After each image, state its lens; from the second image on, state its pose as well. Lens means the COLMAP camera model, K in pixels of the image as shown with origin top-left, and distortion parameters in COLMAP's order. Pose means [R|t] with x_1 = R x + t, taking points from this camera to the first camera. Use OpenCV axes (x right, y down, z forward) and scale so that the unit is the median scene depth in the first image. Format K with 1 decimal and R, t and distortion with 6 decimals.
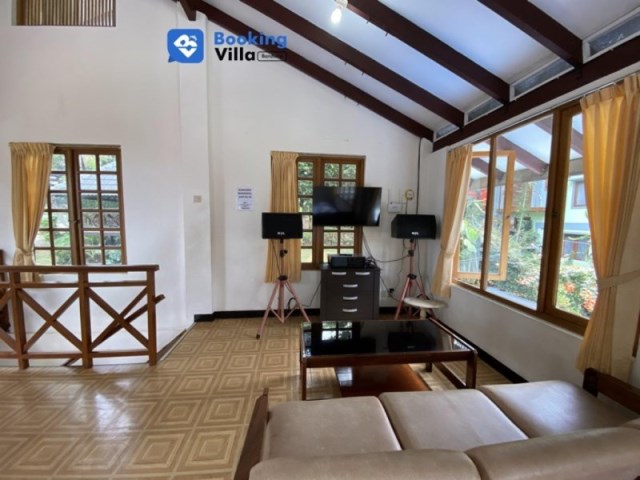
lens RADIAL K [[258.6, 0, 321.7], [0, 258.6, 243.2], [0, 0, 1]] dist [0.023689, -0.020098]
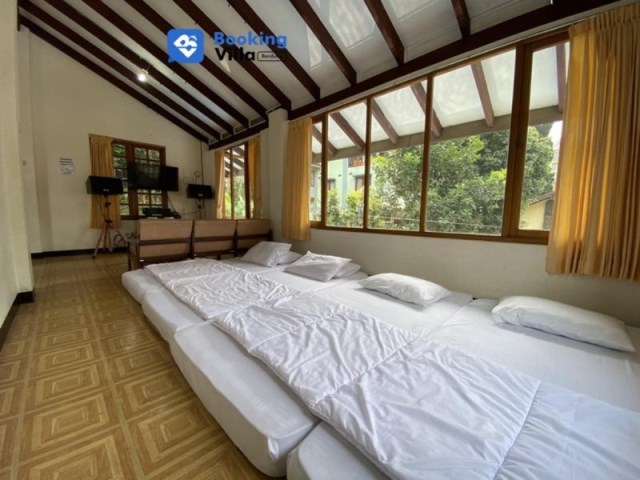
lens RADIAL K [[258.6, 0, 321.7], [0, 258.6, 243.2], [0, 0, 1]] dist [0.023689, -0.020098]
pose [[0.787048, -0.075133, 0.612300, -0.103970], [0.039471, 0.996655, 0.071559, 0.187162], [-0.615628, -0.032152, 0.787381, -0.903331]]
